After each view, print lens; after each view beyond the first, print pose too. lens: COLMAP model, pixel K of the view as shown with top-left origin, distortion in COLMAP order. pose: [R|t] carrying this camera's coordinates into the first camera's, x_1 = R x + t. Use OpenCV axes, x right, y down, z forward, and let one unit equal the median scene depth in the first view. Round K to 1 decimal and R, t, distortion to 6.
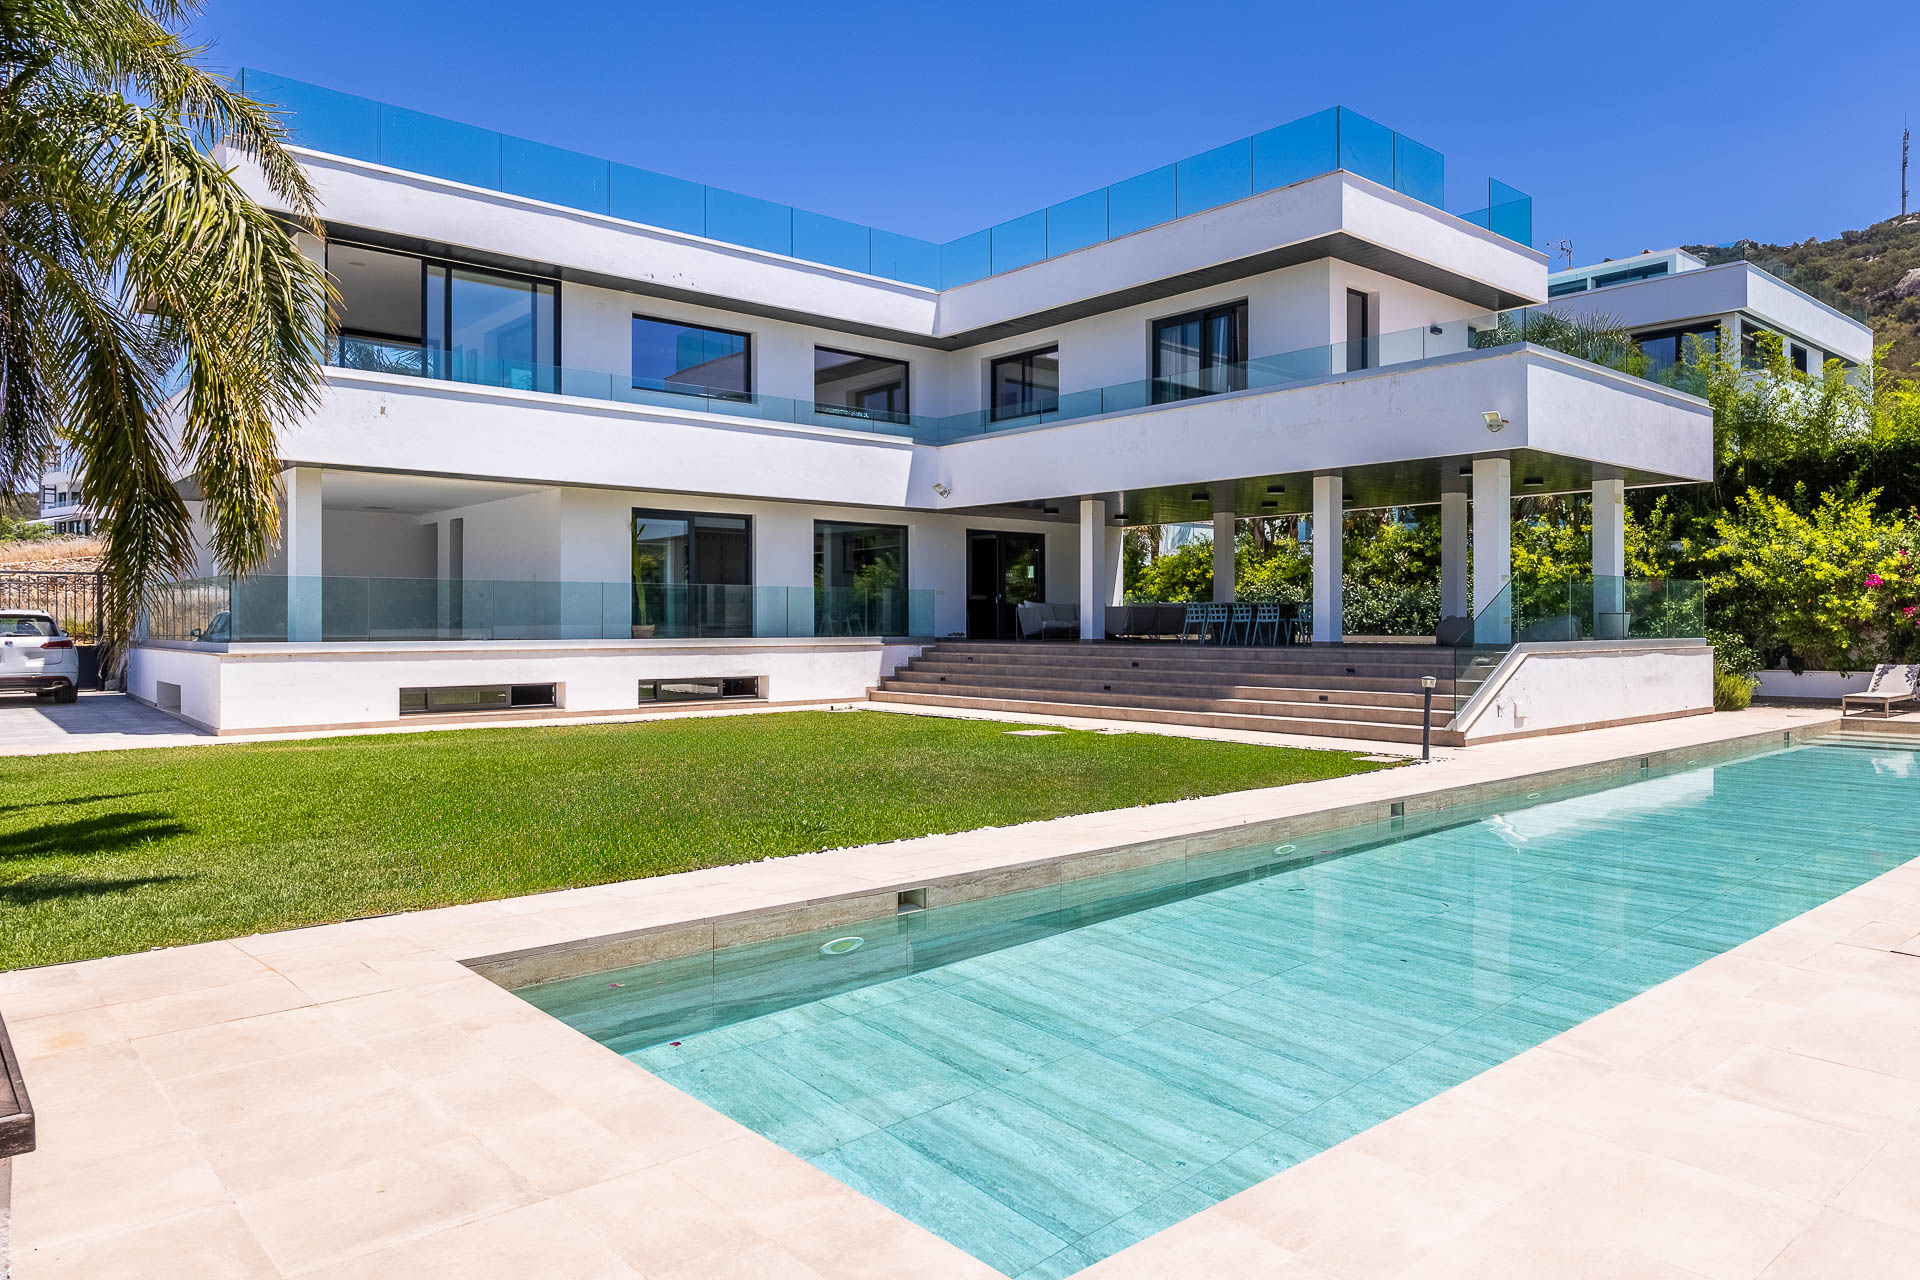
lens RADIAL K [[1182.2, 0, 959.8], [0, 1182.2, 630.2], [0, 0, 1]] dist [-0.005262, 0.000937]
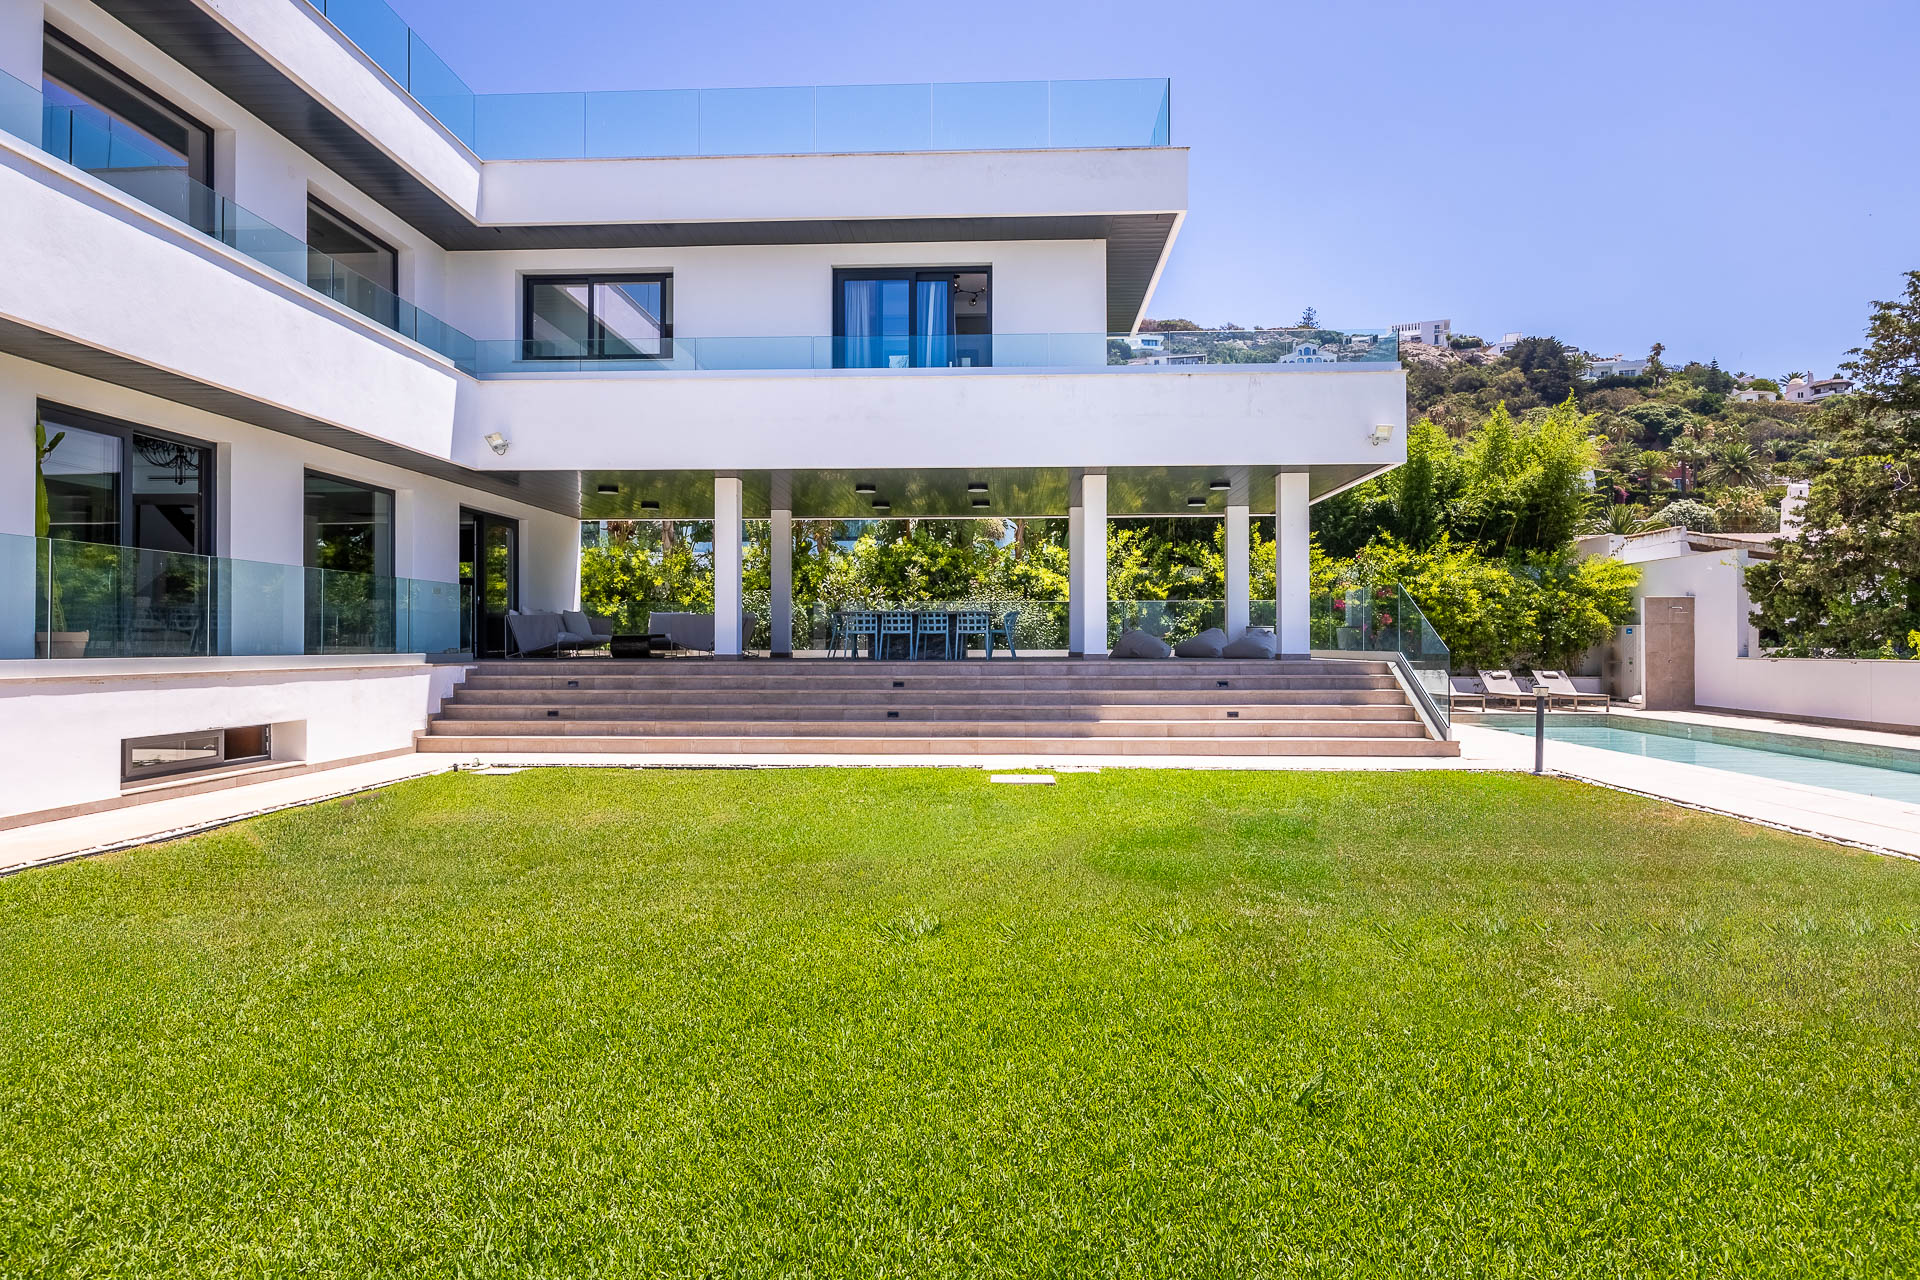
lens RADIAL K [[1182.2, 0, 916.0], [0, 1182.2, 643.1], [0, 0, 1]] dist [-0.005262, 0.000937]
pose [[0.696276, 0.002824, 0.717768, -0.380042], [0.001966, 0.999981, -0.005842, 0.004527], [-0.717771, 0.005479, 0.696257, 0.382664]]
